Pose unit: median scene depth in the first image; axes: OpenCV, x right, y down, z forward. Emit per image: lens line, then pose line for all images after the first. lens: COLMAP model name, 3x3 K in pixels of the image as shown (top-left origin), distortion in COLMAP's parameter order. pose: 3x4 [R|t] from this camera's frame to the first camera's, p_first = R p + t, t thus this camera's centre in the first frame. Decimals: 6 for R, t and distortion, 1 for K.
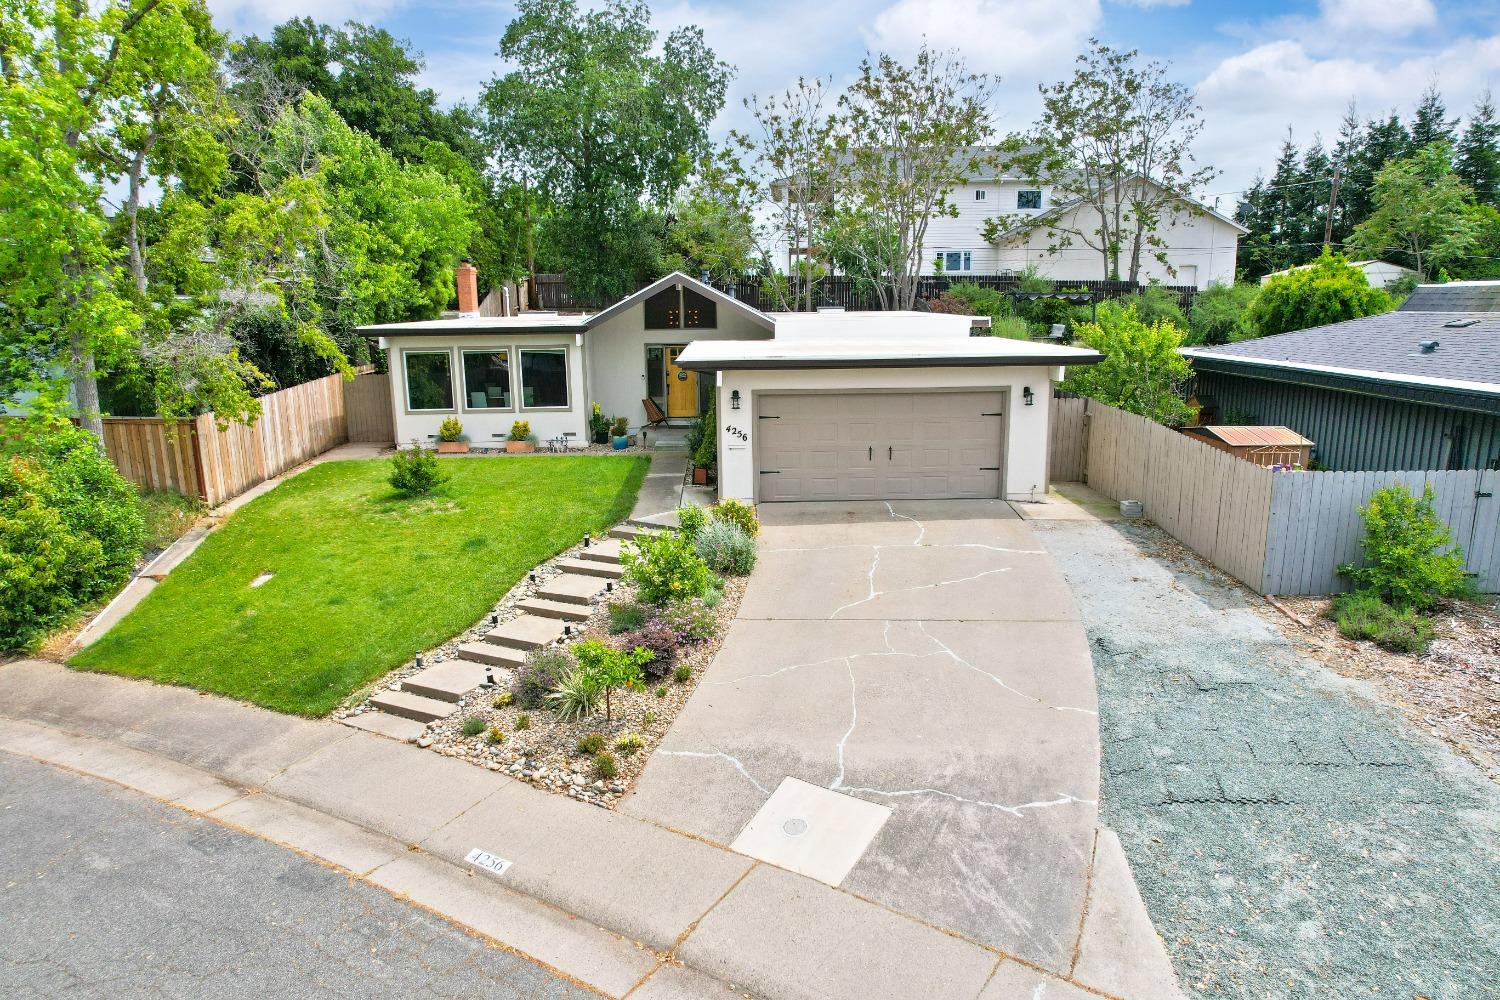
lens RADIAL K [[960.0, 0, 750.0], [0, 960.0, 500.0], [0, 0, 1]] dist [-0.079175, 0.069801]
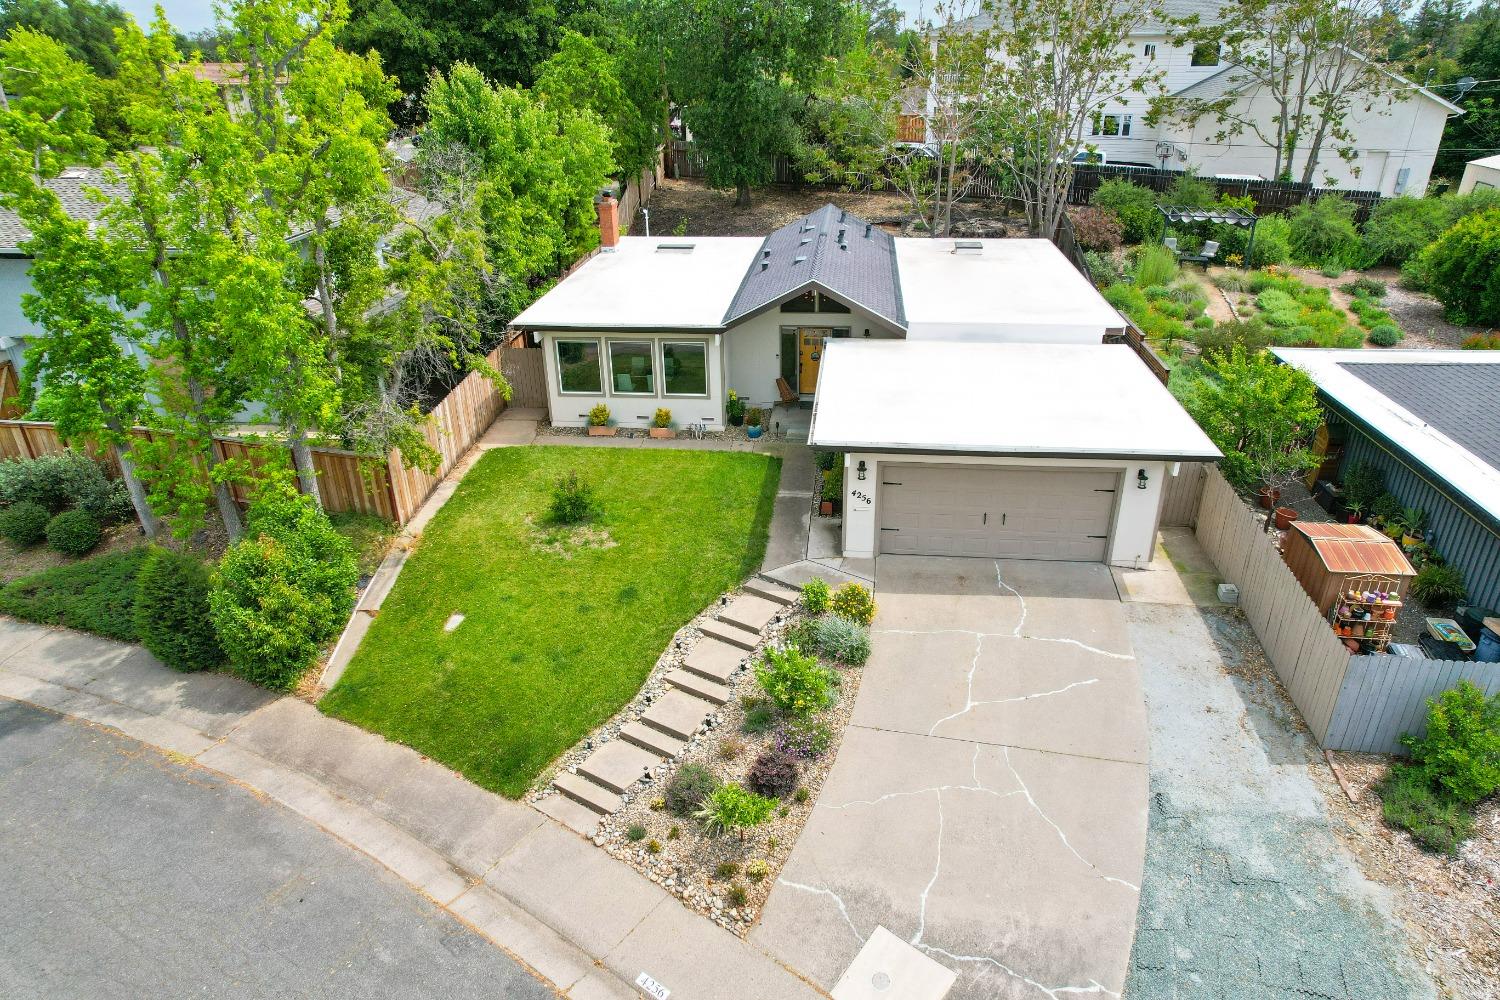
lens RADIAL K [[960.0, 0, 750.0], [0, 960.0, 500.0], [0, 0, 1]] dist [-0.079175, 0.069801]
pose [[0.990563, 0.056074, -0.125061, -0.003707], [-0.024286, 0.969850, 0.242489, -0.399813], [0.134888, -0.237163, 0.962060, -0.080565]]
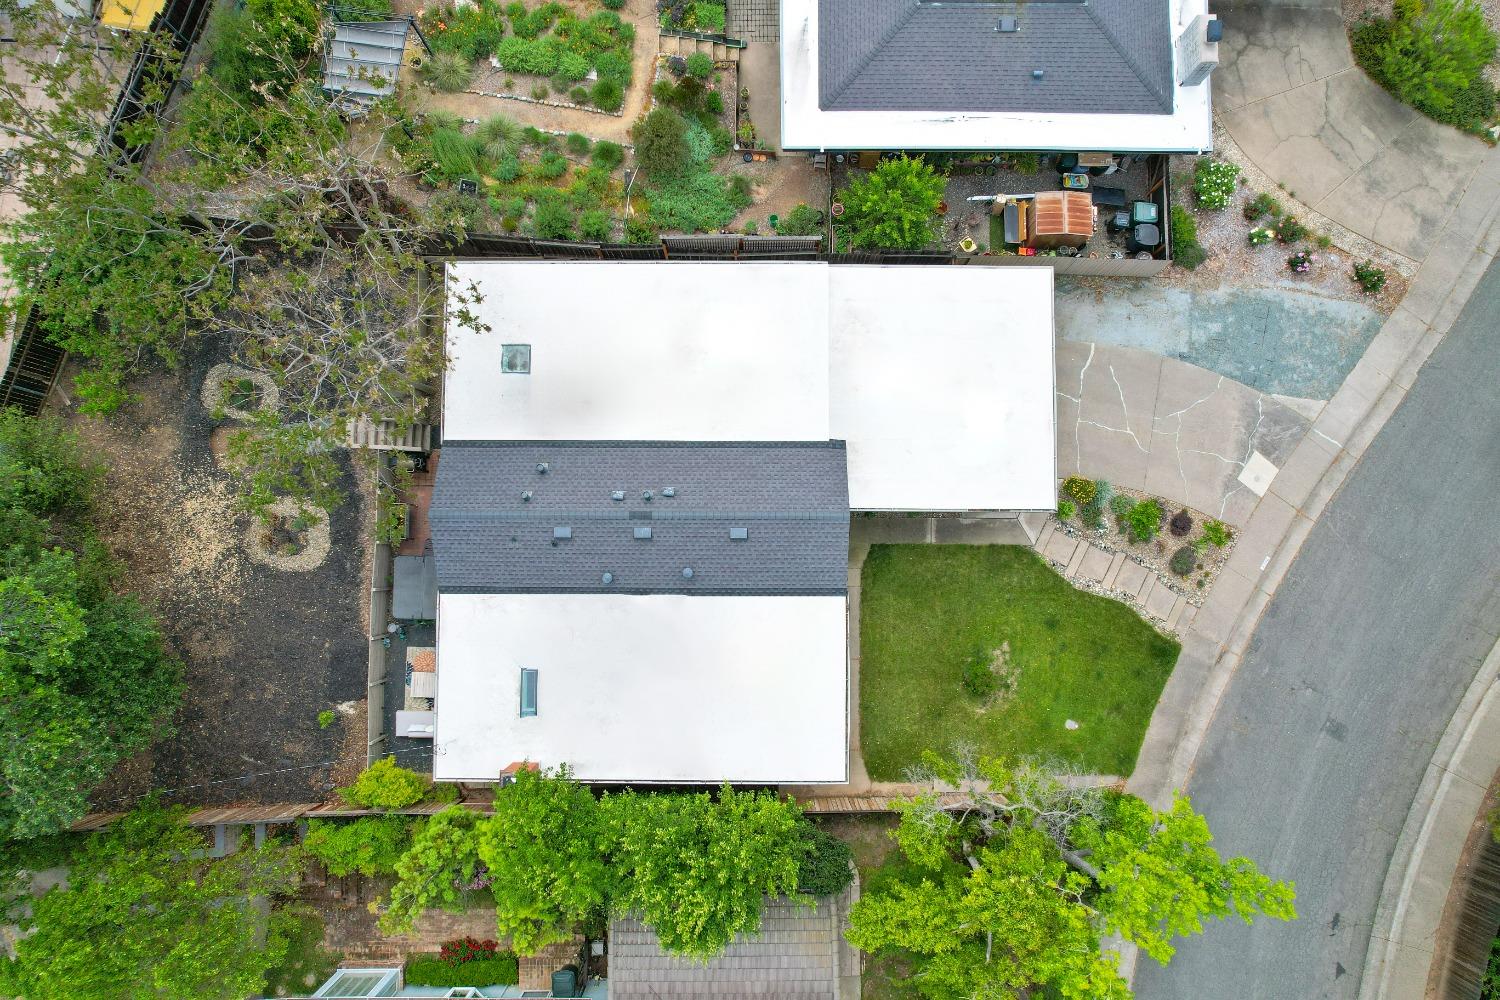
lens RADIAL K [[960.0, 0, 750.0], [0, 960.0, 500.0], [0, 0, 1]] dist [-0.079175, 0.069801]
pose [[0.034065, -0.996170, 0.080525, -0.247500], [0.202935, 0.085788, 0.975427, -2.255827], [-0.978600, -0.016886, 0.205080, 1.381585]]
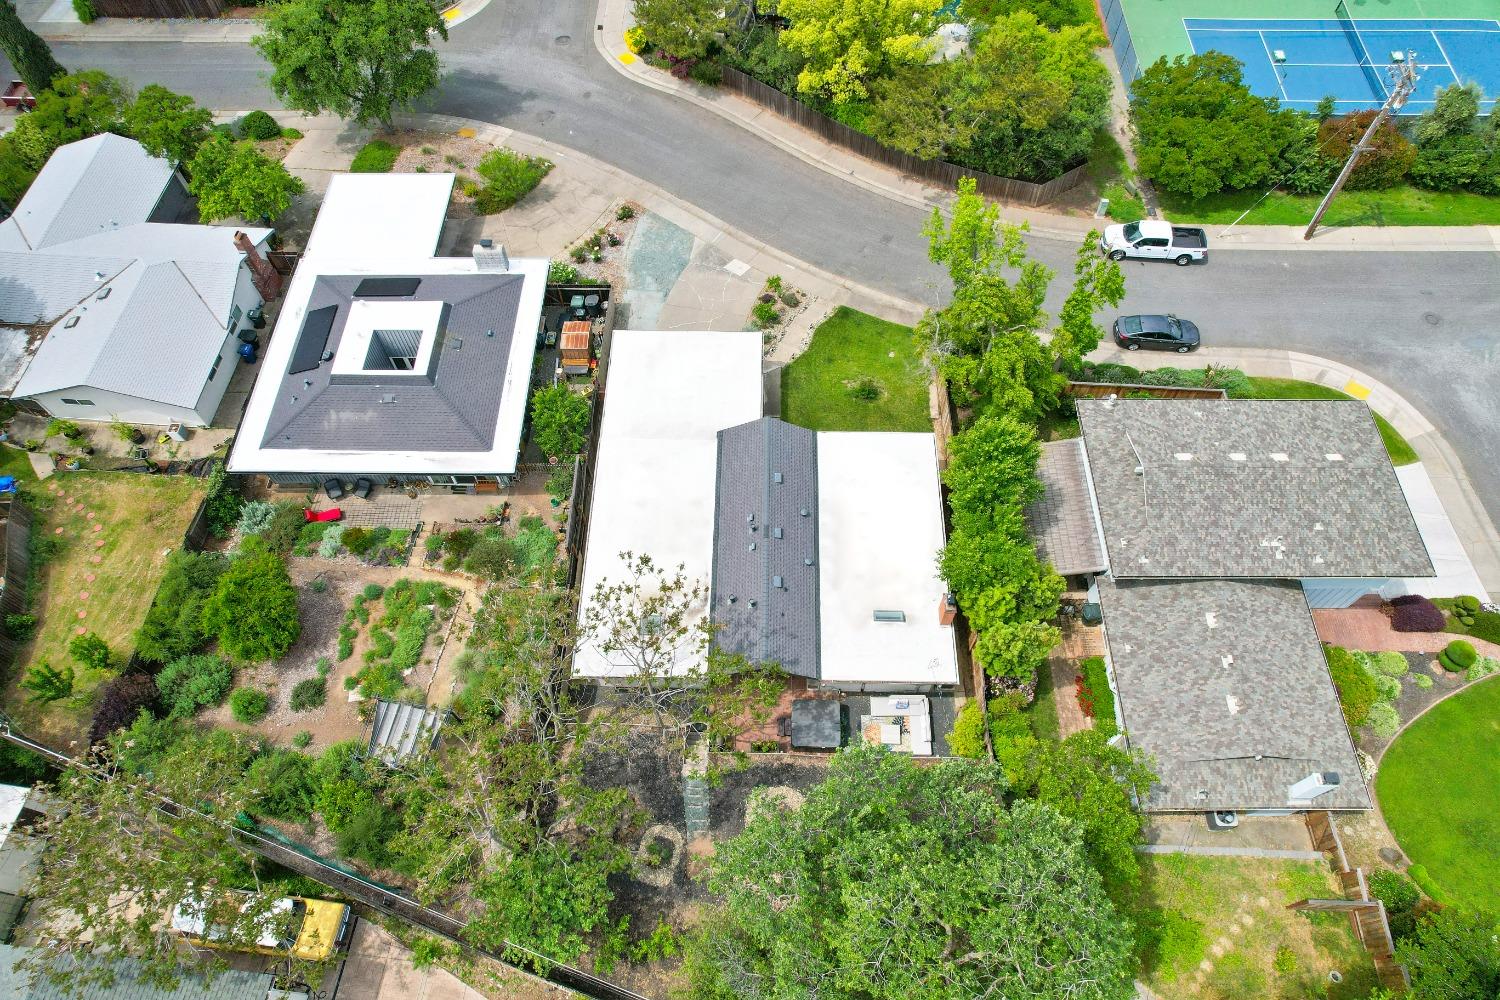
lens RADIAL K [[960.0, 0, 750.0], [0, 960.0, 500.0], [0, 0, 1]] dist [-0.079175, 0.069801]
pose [[-0.998613, -0.031671, 0.042069, -0.202046], [0.029288, 0.329879, 0.943569, -3.126241], [-0.043762, 0.943492, -0.328493, 2.809785]]
